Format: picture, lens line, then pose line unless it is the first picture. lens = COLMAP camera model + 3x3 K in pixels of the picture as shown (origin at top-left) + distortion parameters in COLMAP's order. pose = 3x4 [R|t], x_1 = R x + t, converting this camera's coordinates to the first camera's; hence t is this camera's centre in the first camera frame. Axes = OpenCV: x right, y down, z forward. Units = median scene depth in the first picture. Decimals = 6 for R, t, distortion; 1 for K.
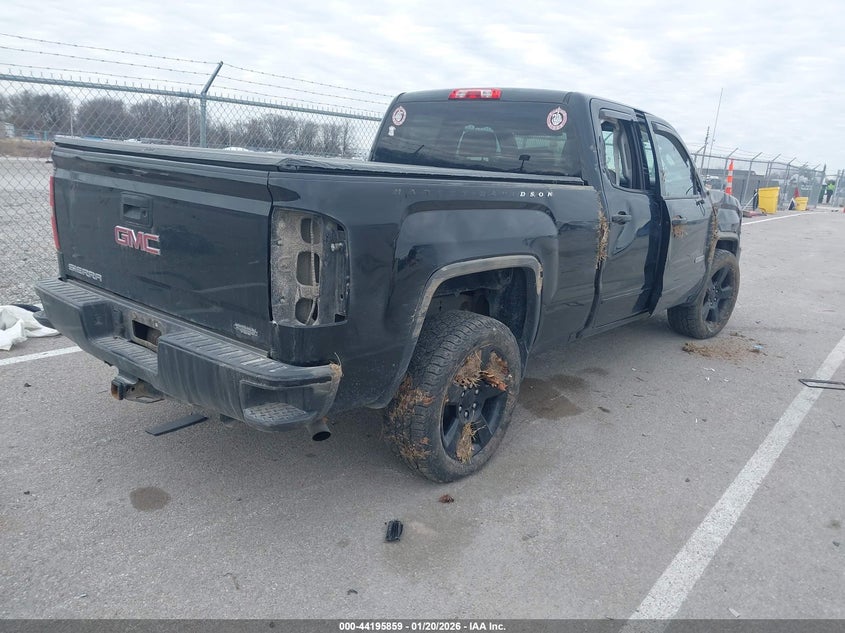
lens RADIAL K [[668.1, 0, 422.5], [0, 668.1, 316.5], [0, 0, 1]] dist [0.004149, -0.085194]
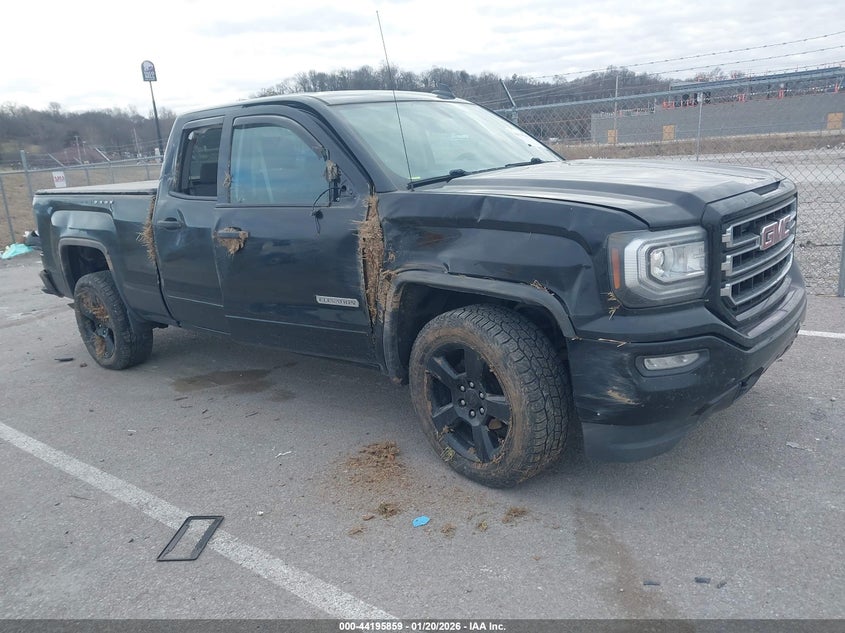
lens RADIAL K [[668.1, 0, 422.5], [0, 668.1, 316.5], [0, 0, 1]] dist [0.004149, -0.085194]
pose [[0.022040, 0.182098, -0.983033, 1.272225], [-0.193114, 0.965530, 0.174526, -0.245711], [0.980929, 0.185991, 0.056446, 1.248993]]
